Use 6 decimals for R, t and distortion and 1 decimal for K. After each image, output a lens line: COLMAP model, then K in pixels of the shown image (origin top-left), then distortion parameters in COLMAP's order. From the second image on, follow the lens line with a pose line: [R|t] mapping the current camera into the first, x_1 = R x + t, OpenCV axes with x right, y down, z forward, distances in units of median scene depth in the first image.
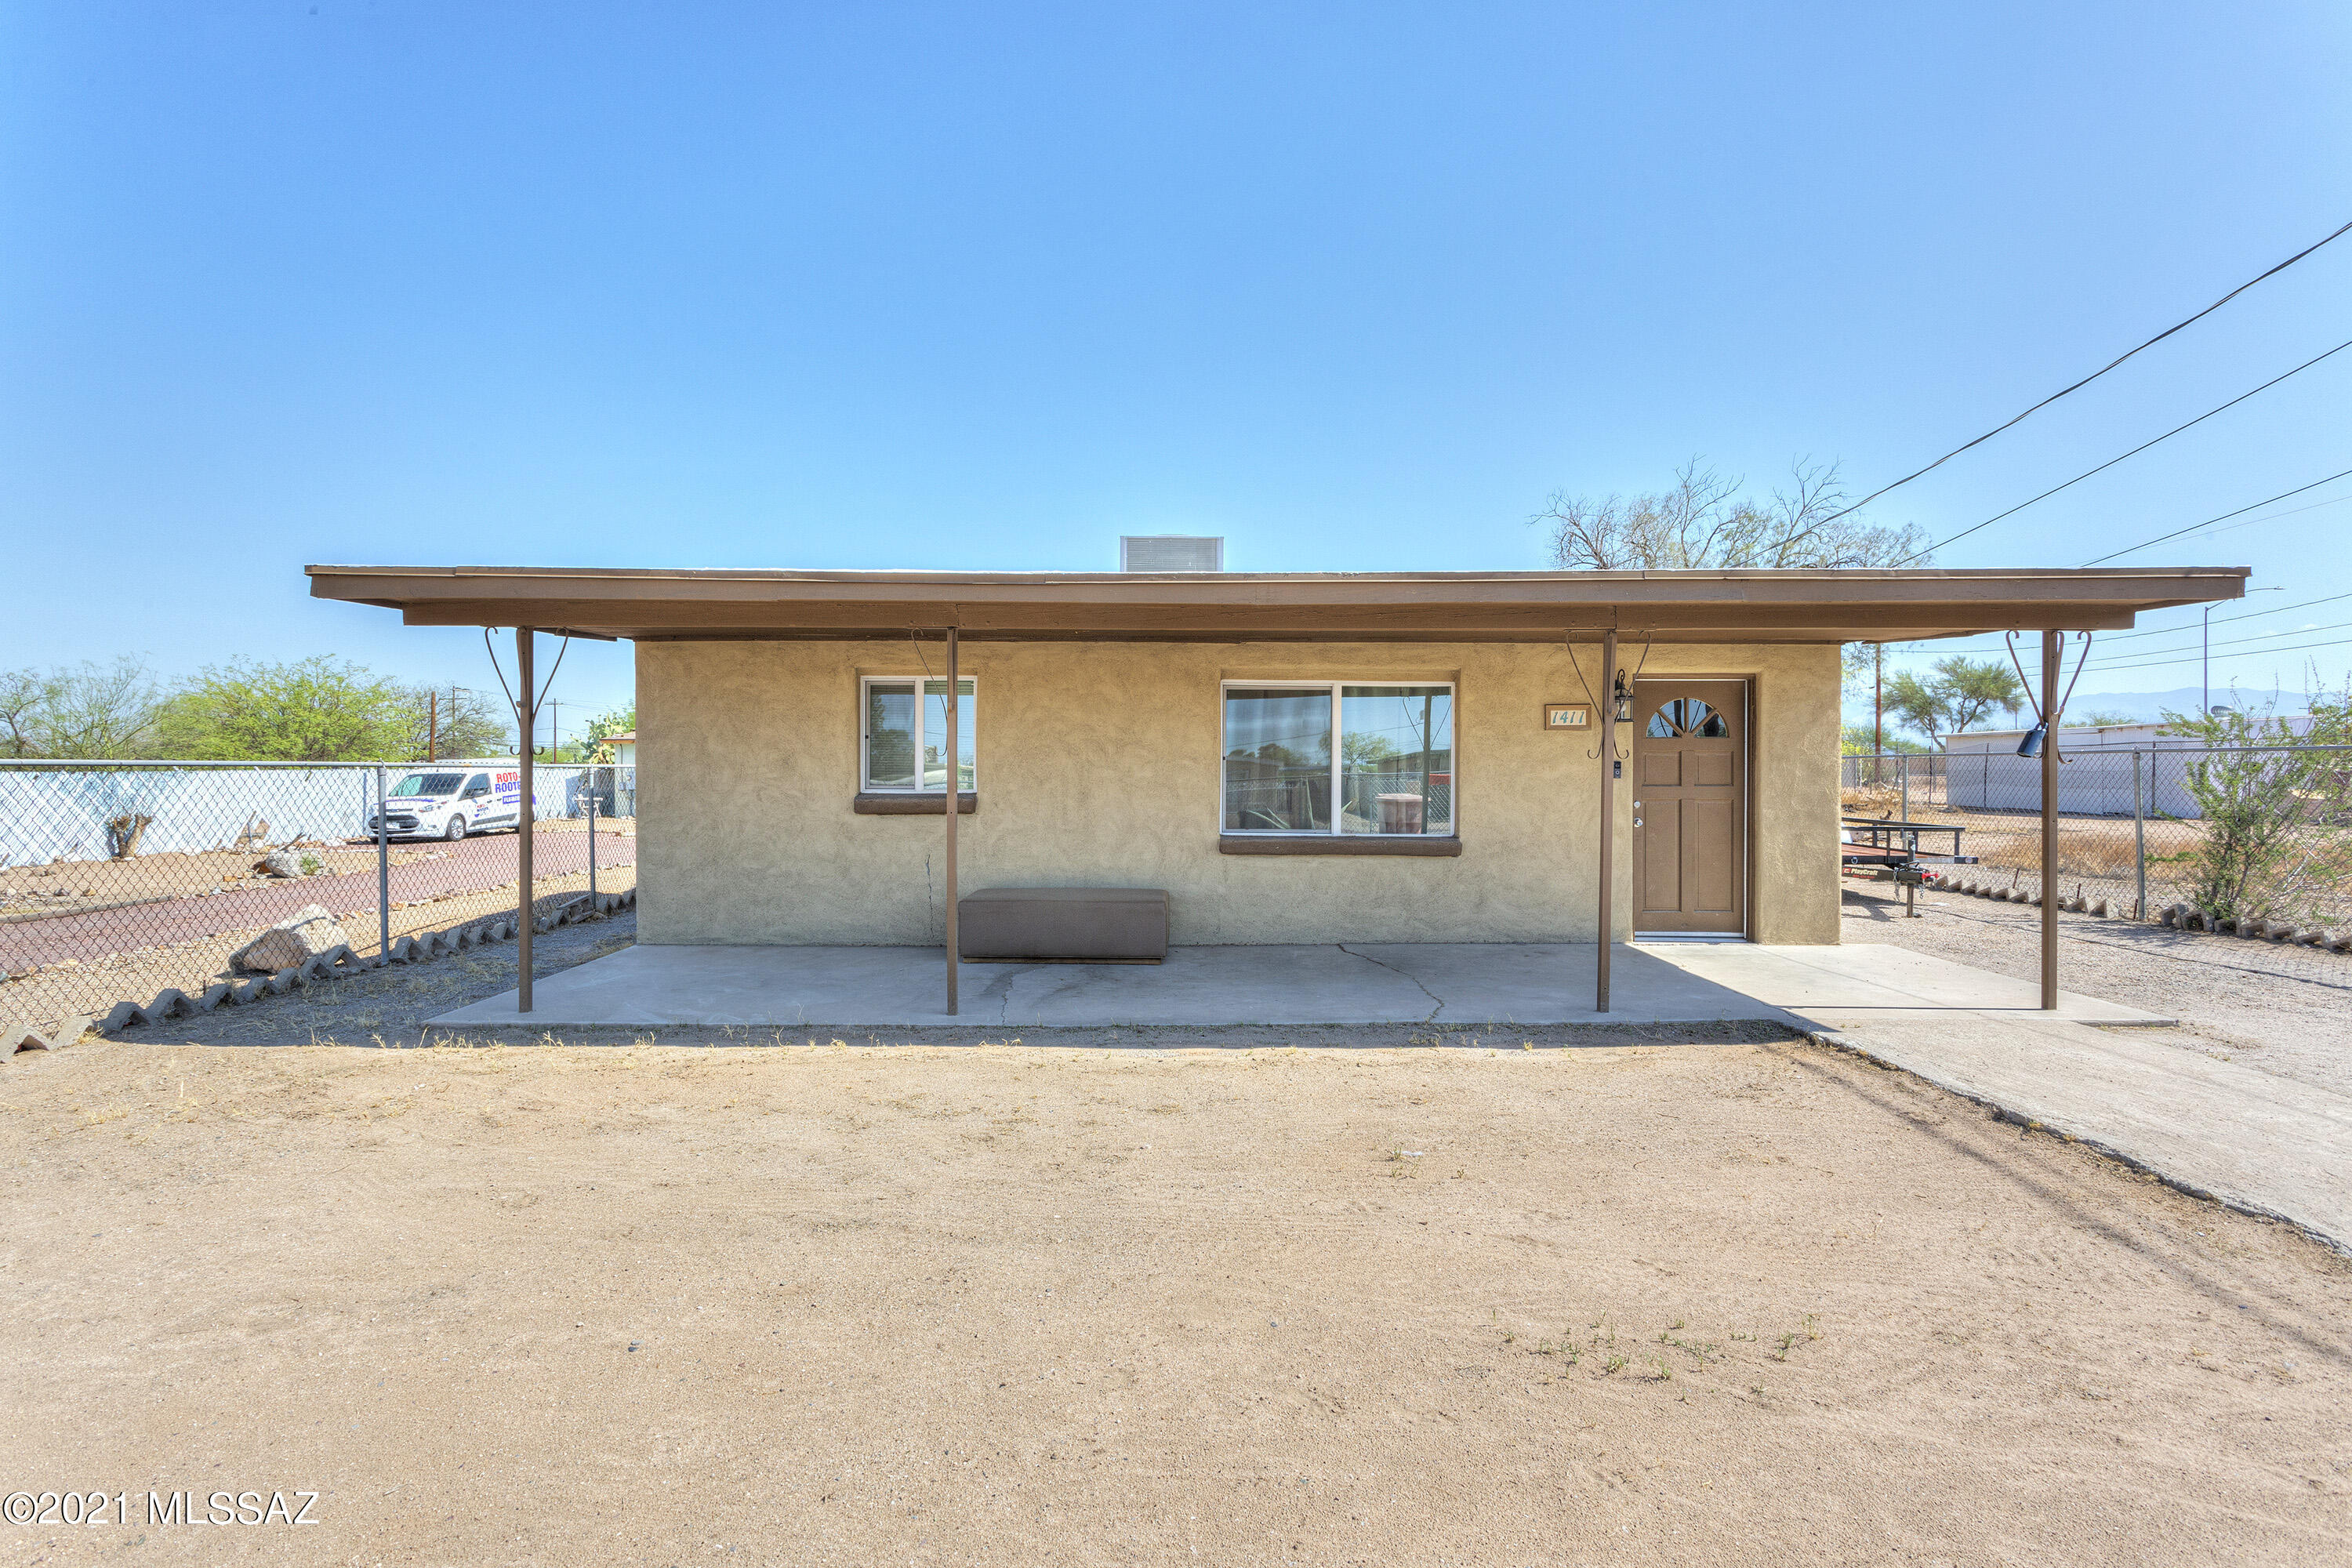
lens RADIAL K [[1138.6, 0, 1178.0], [0, 1138.6, 798.1], [0, 0, 1]] dist [0.002600, 0.001631]
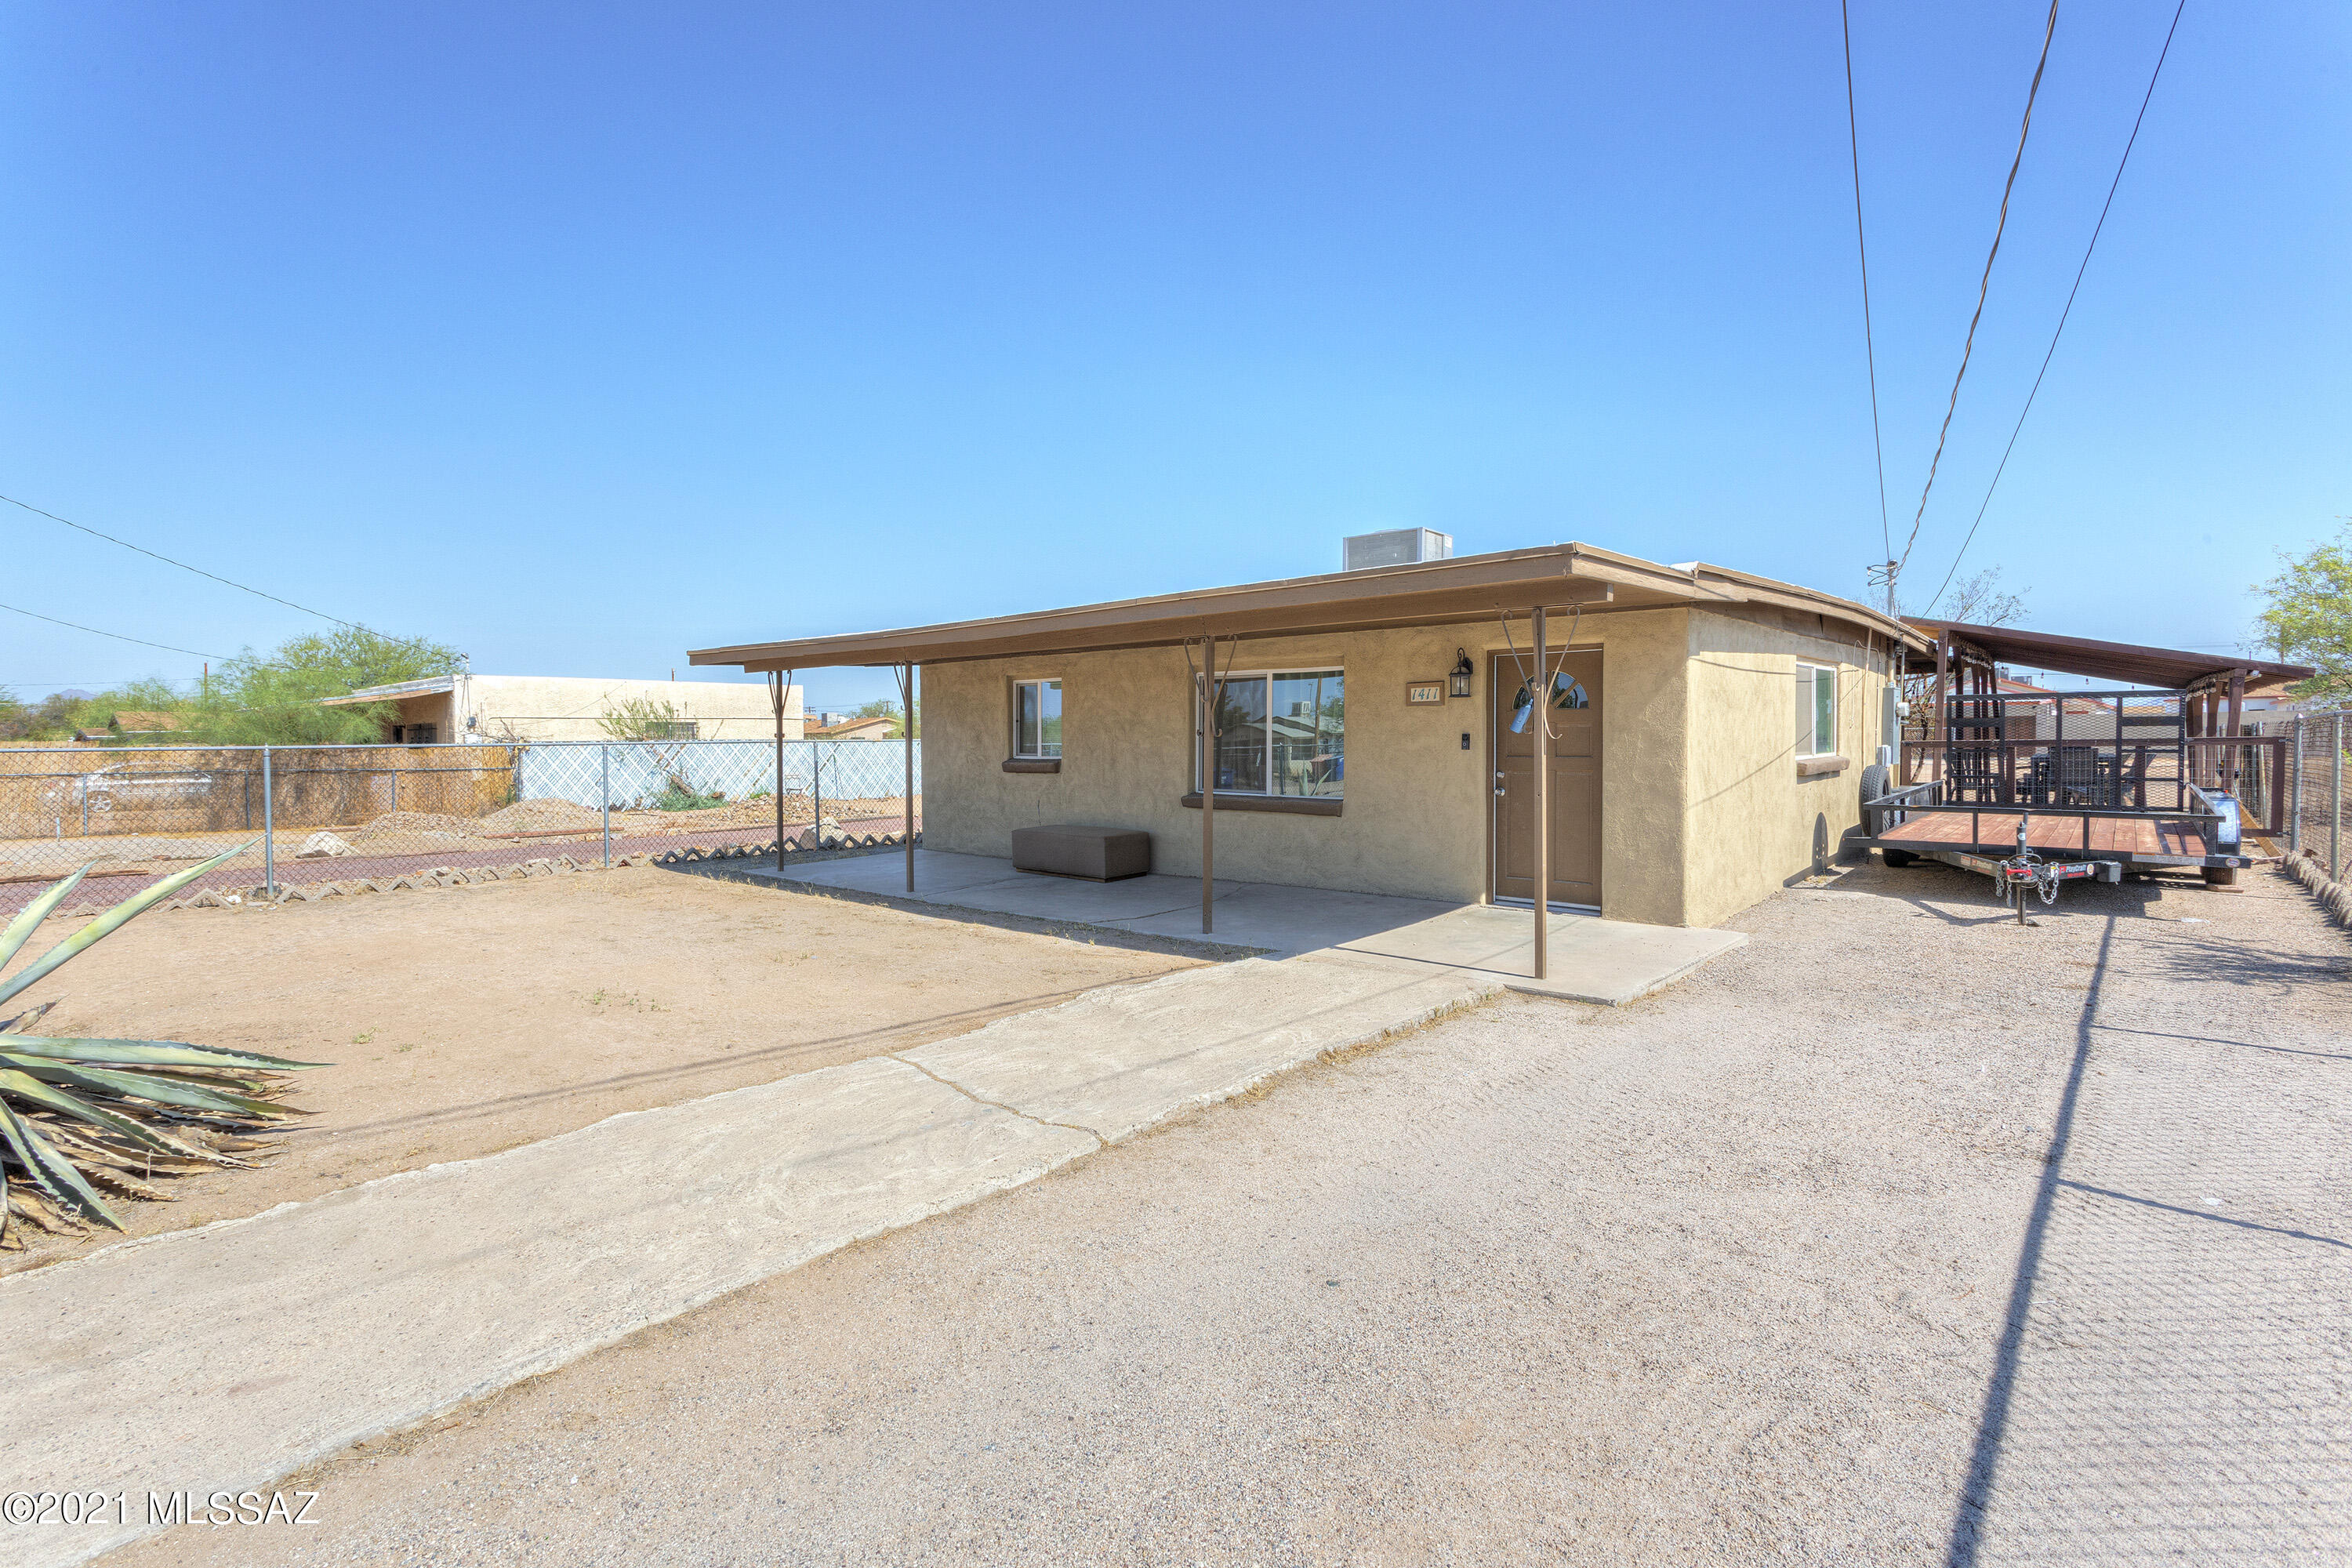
lens RADIAL K [[1138.6, 0, 1175.1], [0, 1138.6, 763.2], [0, 0, 1]] dist [0.002600, 0.001631]
pose [[0.738882, 0.010240, -0.673757, 0.902364], [-0.007138, 0.999947, 0.007369, -0.010588], [0.673797, -0.000636, 0.738916, 0.027867]]
